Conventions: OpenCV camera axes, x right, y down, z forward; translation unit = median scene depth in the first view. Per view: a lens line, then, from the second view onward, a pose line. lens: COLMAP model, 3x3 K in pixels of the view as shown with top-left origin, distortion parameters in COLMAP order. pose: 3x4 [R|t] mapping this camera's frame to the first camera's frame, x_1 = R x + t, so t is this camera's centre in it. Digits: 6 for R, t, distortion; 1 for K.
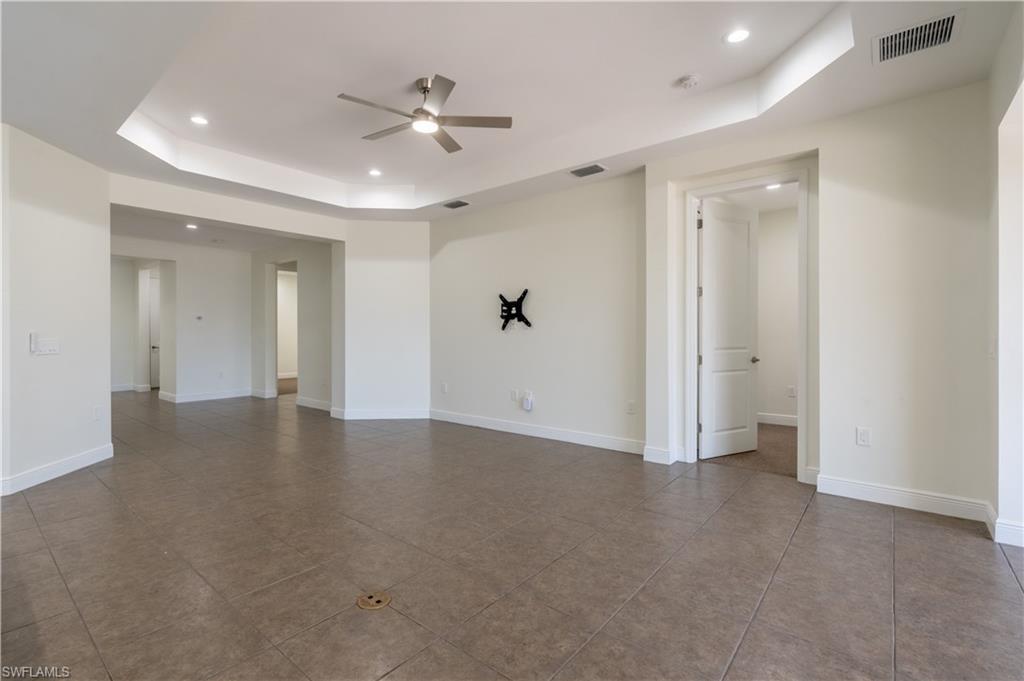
lens RADIAL K [[472.1, 0, 492.4], [0, 472.1, 336.0], [0, 0, 1]] dist [-0.003794, 0.000212]
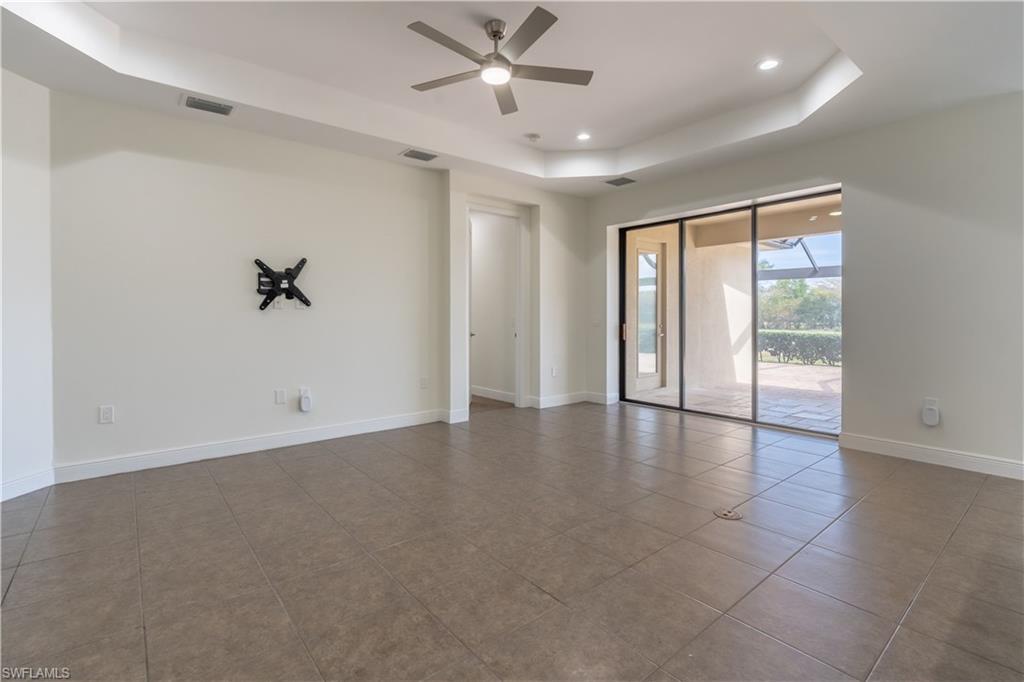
lens RADIAL K [[471.5, 0, 502.3], [0, 471.5, 319.1], [0, 0, 1]] dist [-0.004425, -0.000470]
pose [[0.185762, -0.002151, 0.982592, -0.634810], [0.005628, 0.999984, 0.001125, 0.002865], [-0.982579, 0.005321, 0.185771, 0.526501]]
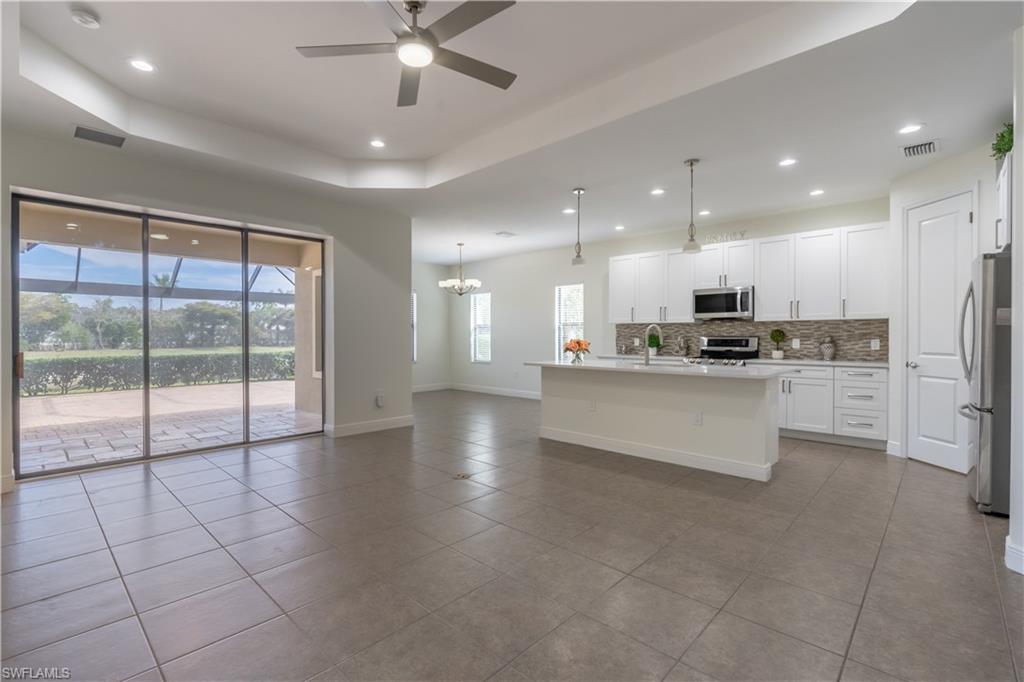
lens RADIAL K [[464.0, 0, 501.8], [0, 464.0, 341.2], [0, 0, 1]] dist [-0.003299, -0.000181]
pose [[-0.998261, 0.004460, 0.058788, -0.203320], [0.005498, 0.999832, 0.017502, -0.007327], [-0.058700, 0.017795, -0.998117, 1.089927]]
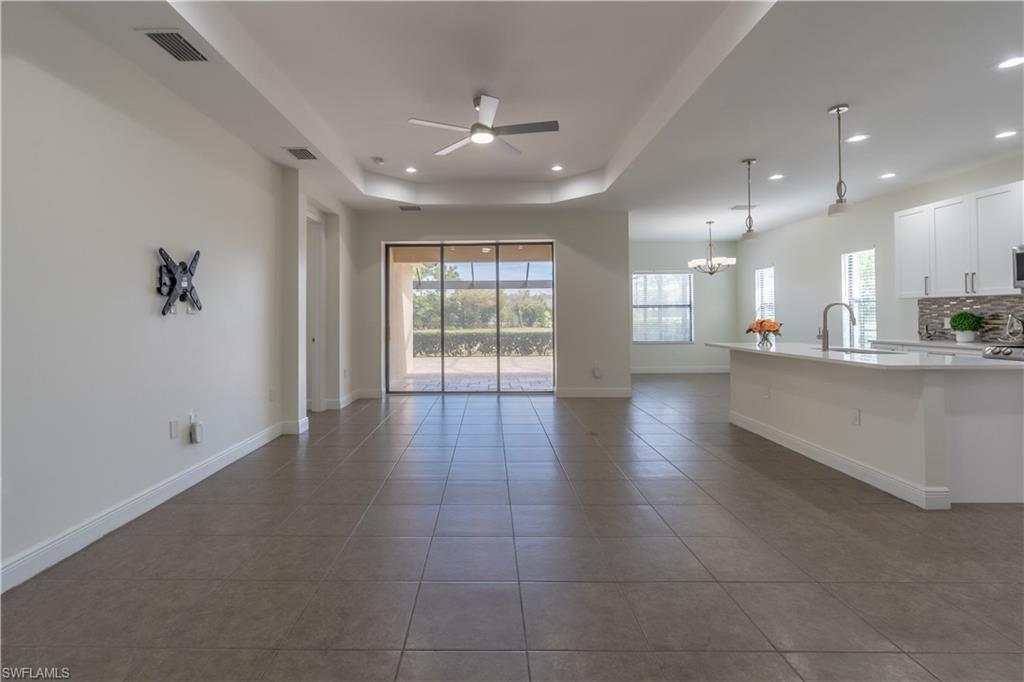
lens RADIAL K [[472.4, 0, 480.2], [0, 472.4, 308.7], [0, 0, 1]] dist [-0.010929, 0.000210]
pose [[-0.635751, 0.022943, 0.771553, -0.645684], [0.013700, 0.999736, -0.018440, -0.005114], [-0.771772, -0.001153, -0.635898, 1.099622]]
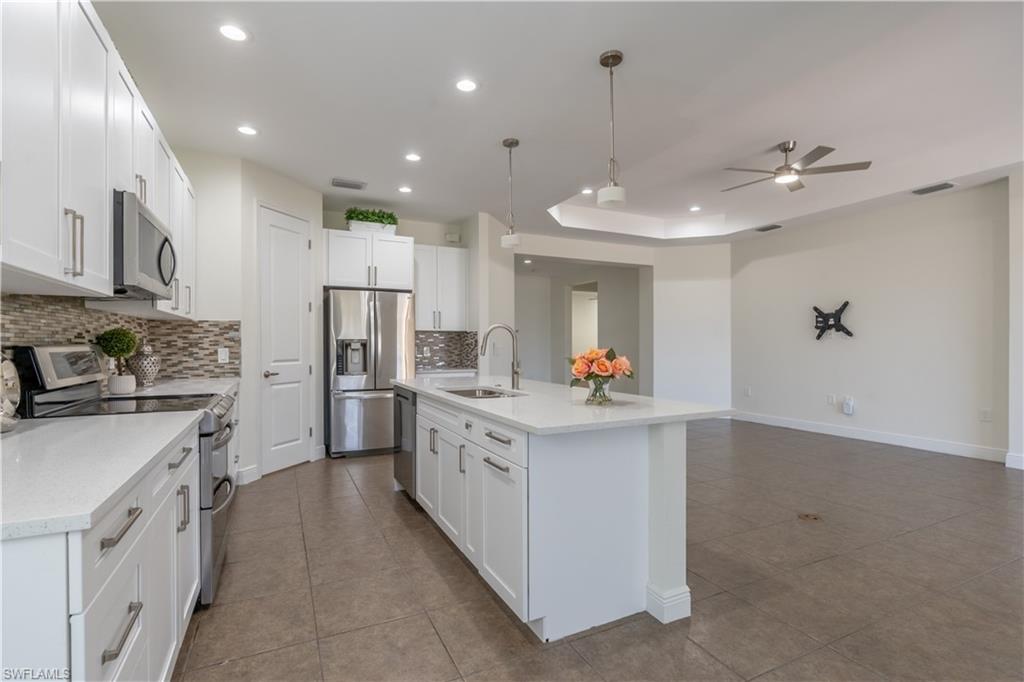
lens RADIAL K [[477.3, 0, 500.7], [0, 477.3, 344.7], [0, 0, 1]] dist [0.003095, 0.000595]
pose [[0.914443, 0.001214, -0.404713, -0.206268], [-0.002977, 0.999989, -0.003727, 0.005531], [0.404704, 0.004613, 0.914436, -0.308424]]
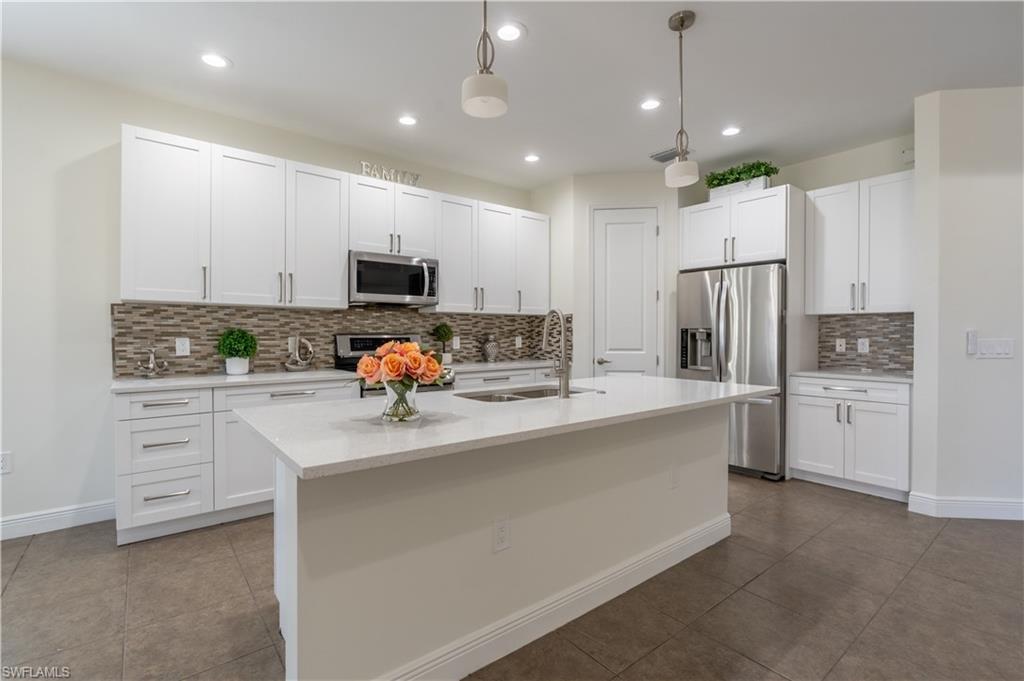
lens RADIAL K [[464.0, 0, 501.8], [0, 464.0, 340.7], [0, 0, 1]] dist [-0.003299, -0.000181]
pose [[-0.199535, 0.020598, -0.979674, -0.021096], [-0.005611, 0.999739, 0.022163, -0.002257], [0.979875, 0.009920, -0.199367, 0.240896]]
